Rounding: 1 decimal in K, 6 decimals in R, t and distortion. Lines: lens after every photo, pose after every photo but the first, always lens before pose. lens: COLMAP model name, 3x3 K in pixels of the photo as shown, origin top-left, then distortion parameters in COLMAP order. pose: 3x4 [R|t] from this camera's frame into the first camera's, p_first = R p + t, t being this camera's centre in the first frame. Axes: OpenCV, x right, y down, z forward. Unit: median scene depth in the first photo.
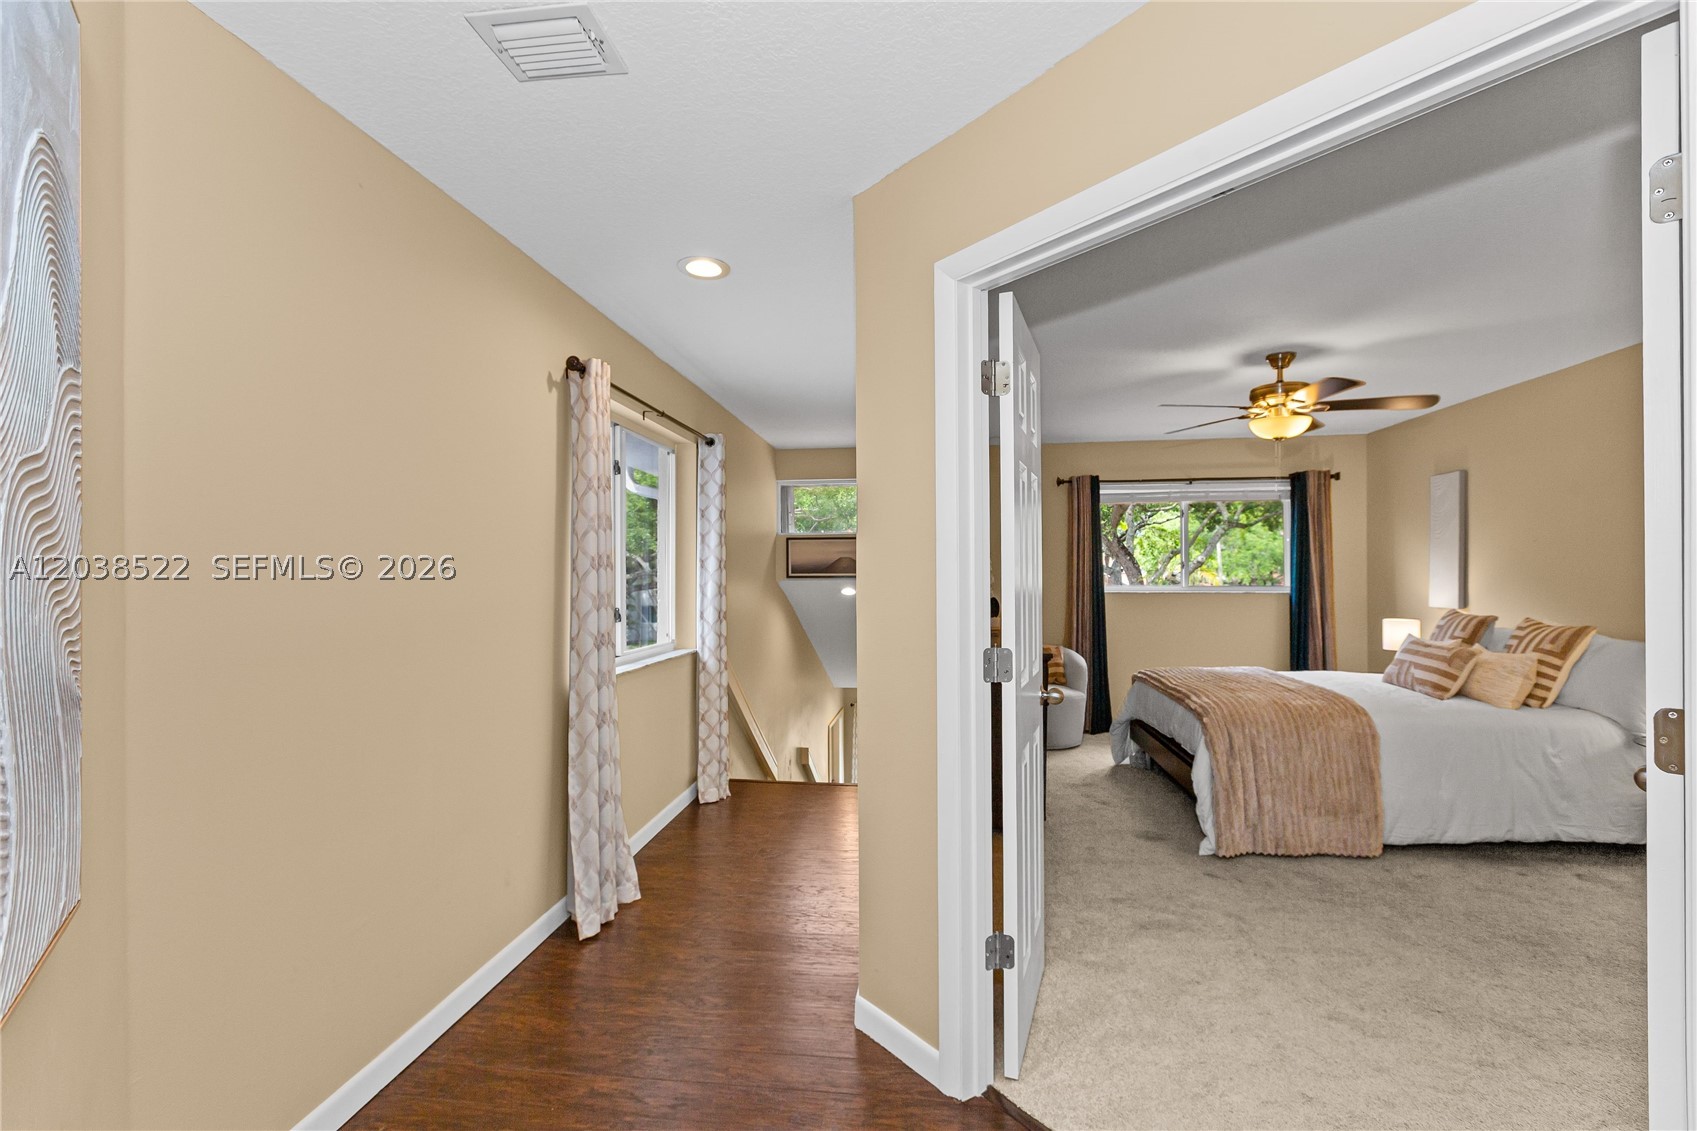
lens RADIAL K [[761.6, 0, 845.2], [0, 761.6, 582.9], [0, 0, 1]] dist [0.002708, 0.000141]
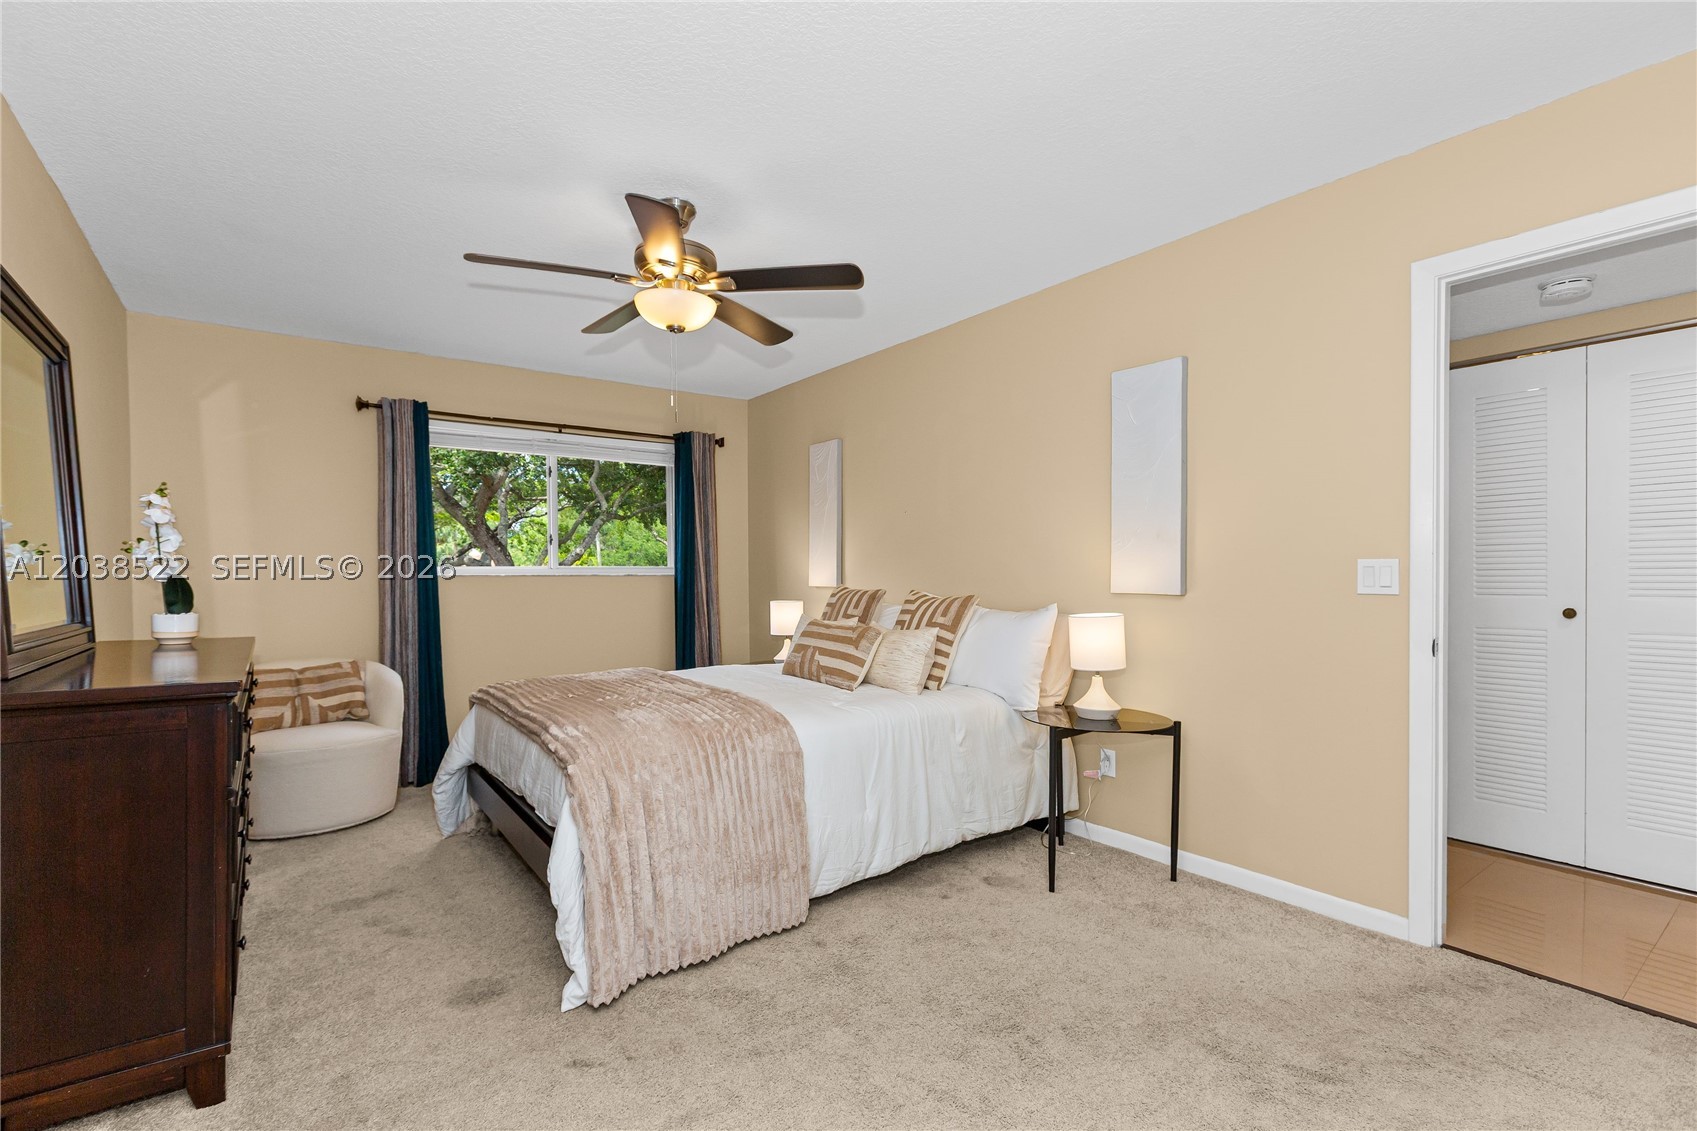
lens RADIAL K [[761.6, 0, 845.2], [0, 761.6, 582.9], [0, 0, 1]] dist [0.002708, 0.000141]
pose [[0.719317, -0.006171, 0.694654, 0.206101], [0.008353, 0.999965, 0.000233, 0.036432], [-0.694631, 0.005634, 0.719344, 0.408153]]
